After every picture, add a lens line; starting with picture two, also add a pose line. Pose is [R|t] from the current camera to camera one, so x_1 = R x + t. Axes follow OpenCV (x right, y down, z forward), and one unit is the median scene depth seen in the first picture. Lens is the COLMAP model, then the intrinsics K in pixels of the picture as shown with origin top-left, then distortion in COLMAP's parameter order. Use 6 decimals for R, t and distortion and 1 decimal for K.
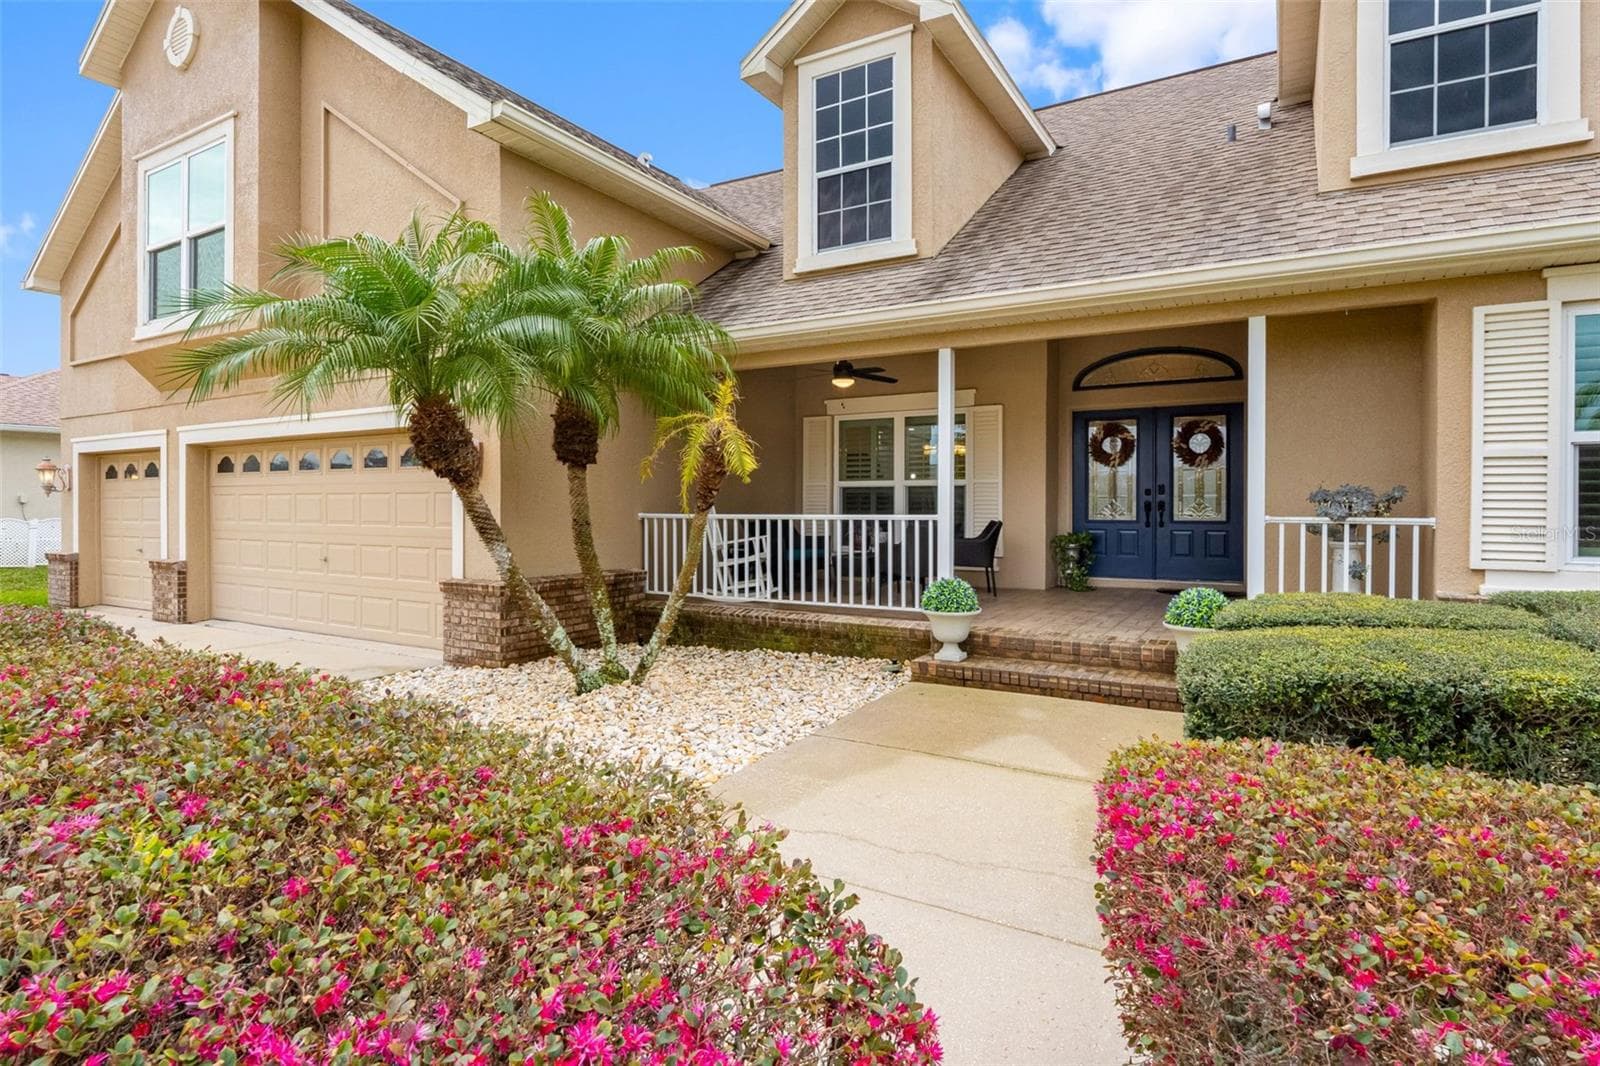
lens RADIAL K [[796.1, 0, 804.2], [0, 796.1, 519.9], [0, 0, 1]] dist [-0.001212, 0.000260]
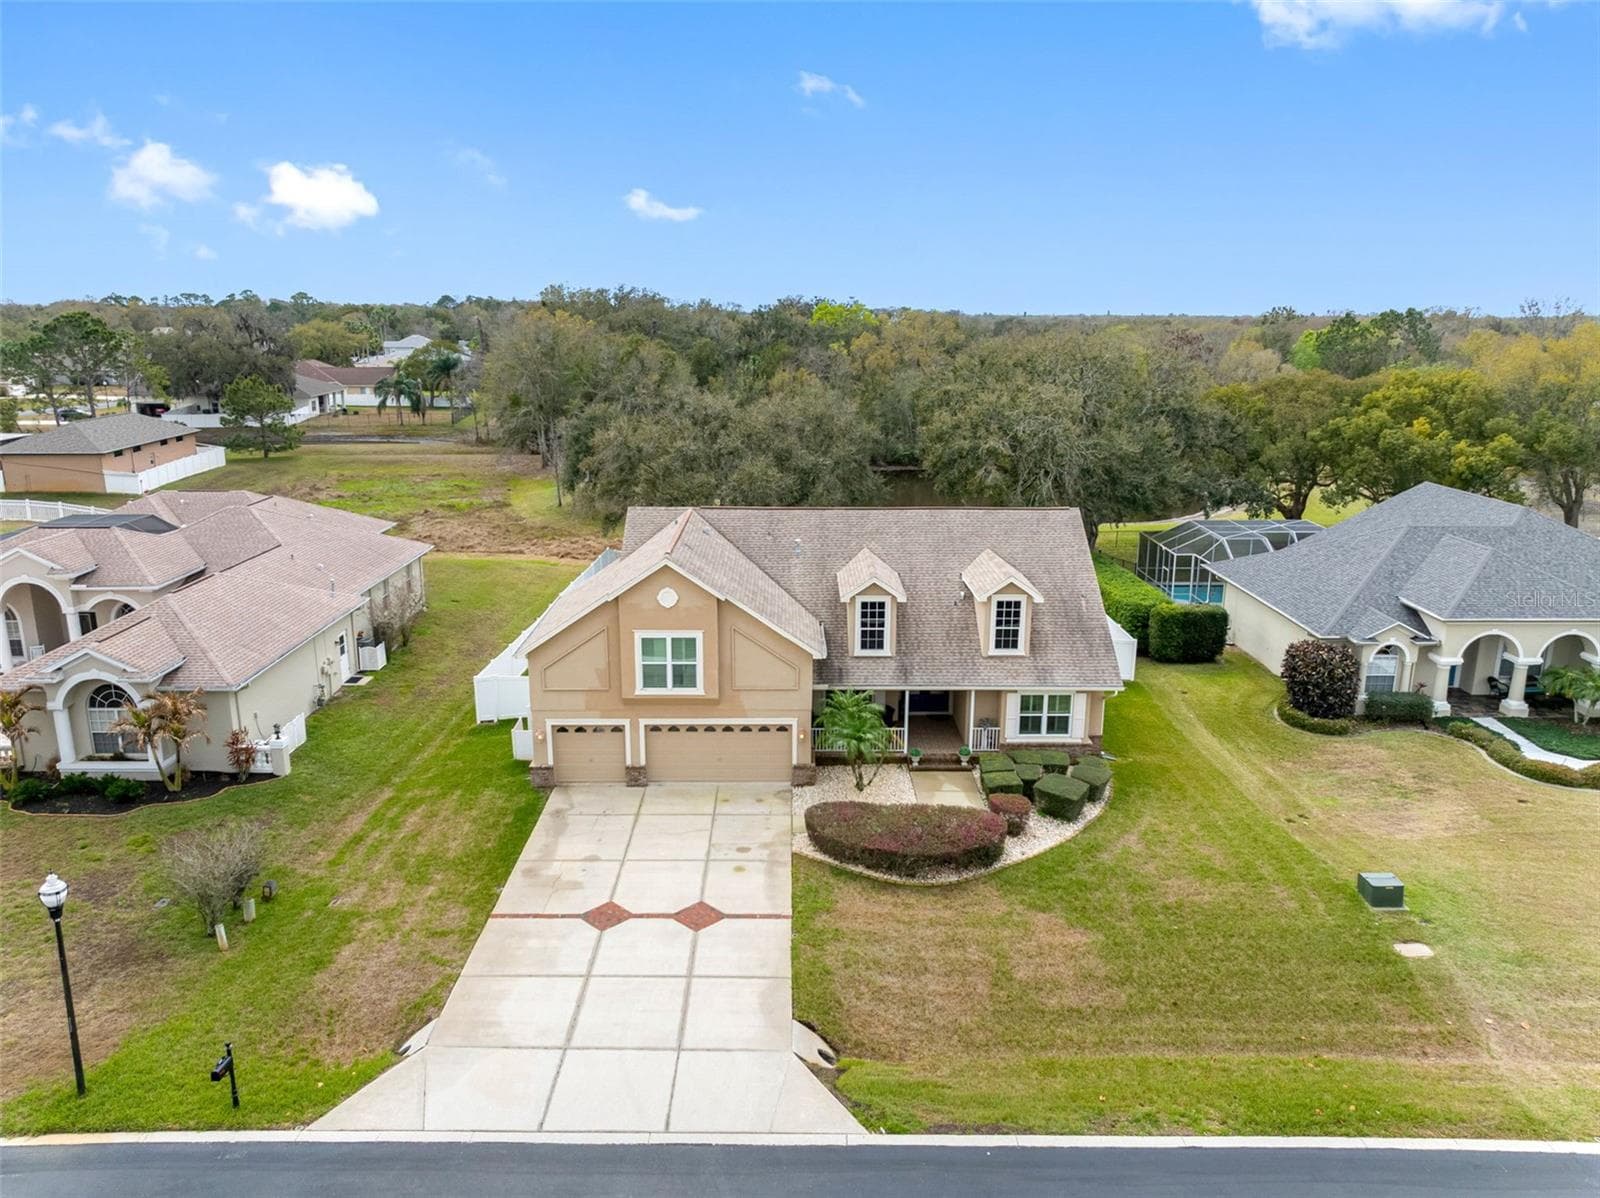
lens RADIAL K [[1102.5, 0, 791.5], [0, 1102.5, 592.6], [0, 0, 1]] dist [0.008768, -0.013909]
pose [[0.863326, -0.122483, 0.489556, -2.684435], [0.006194, 0.972597, 0.232414, -1.779871], [-0.504608, -0.197616, 0.840428, -2.965727]]
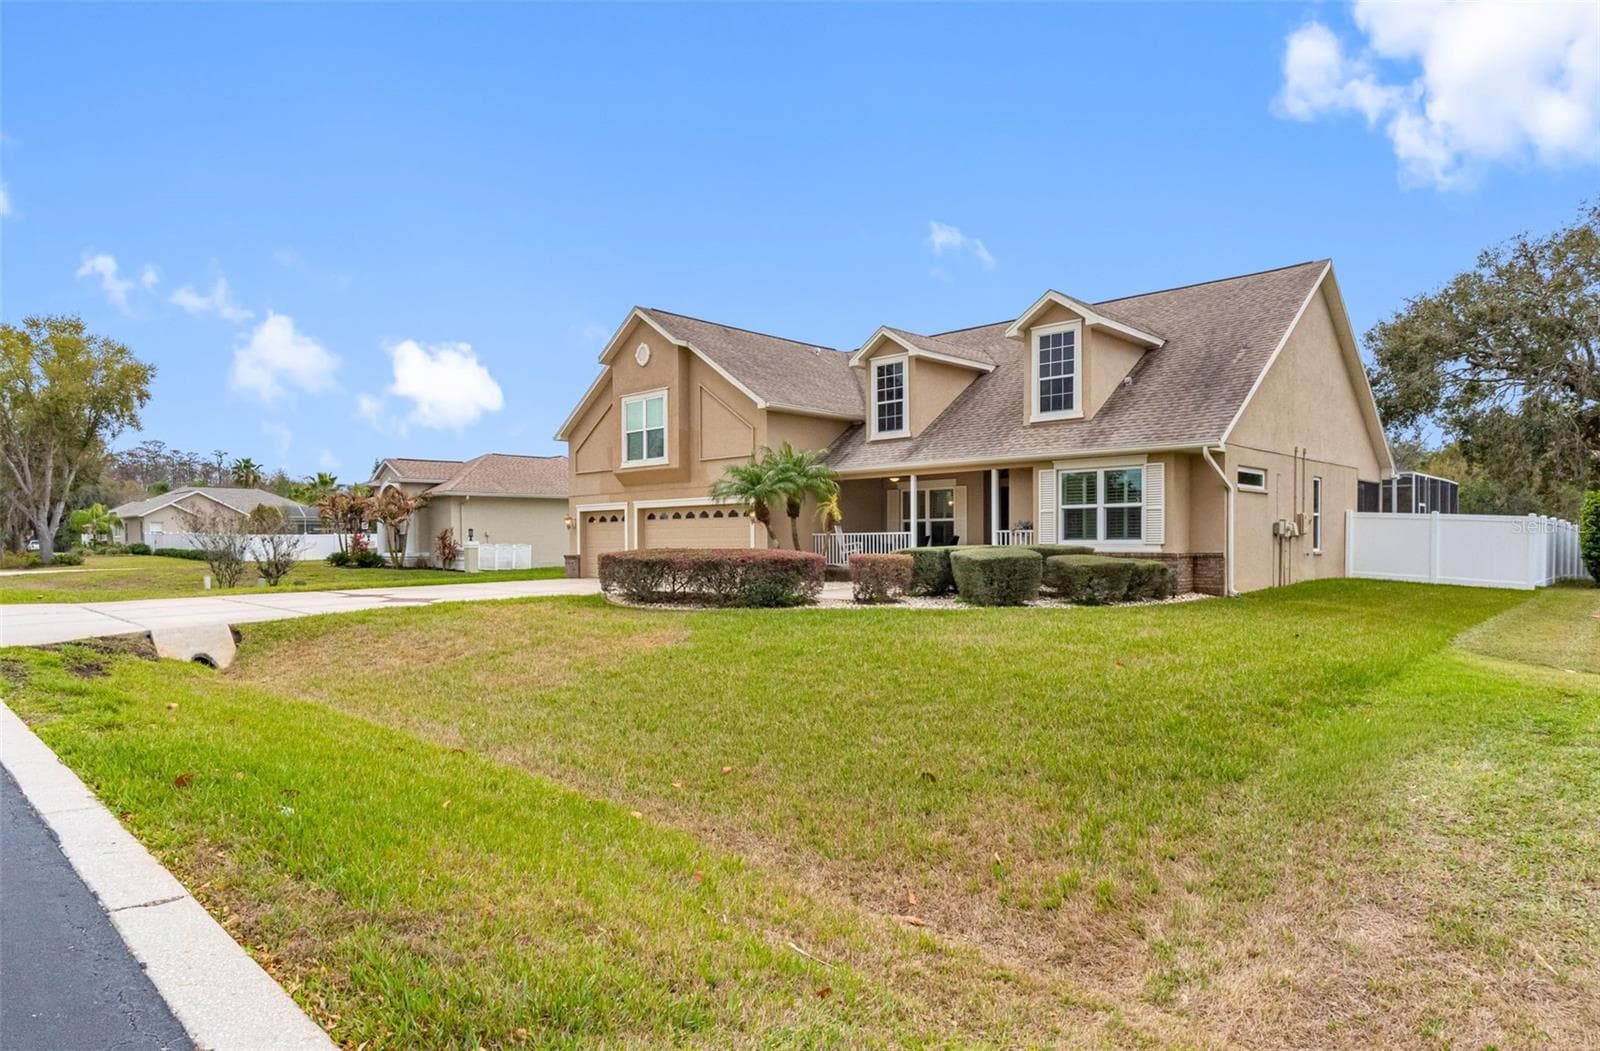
lens RADIAL K [[920.9, 0, 770.8], [0, 920.9, 562.0], [0, 0, 1]] dist [-0.003986, 0.000321]
pose [[0.966502, -0.005670, -0.256596, 0.475193], [0.008382, 0.999920, 0.009476, 0.062390], [0.256521, -0.011310, 0.966472, -2.140424]]
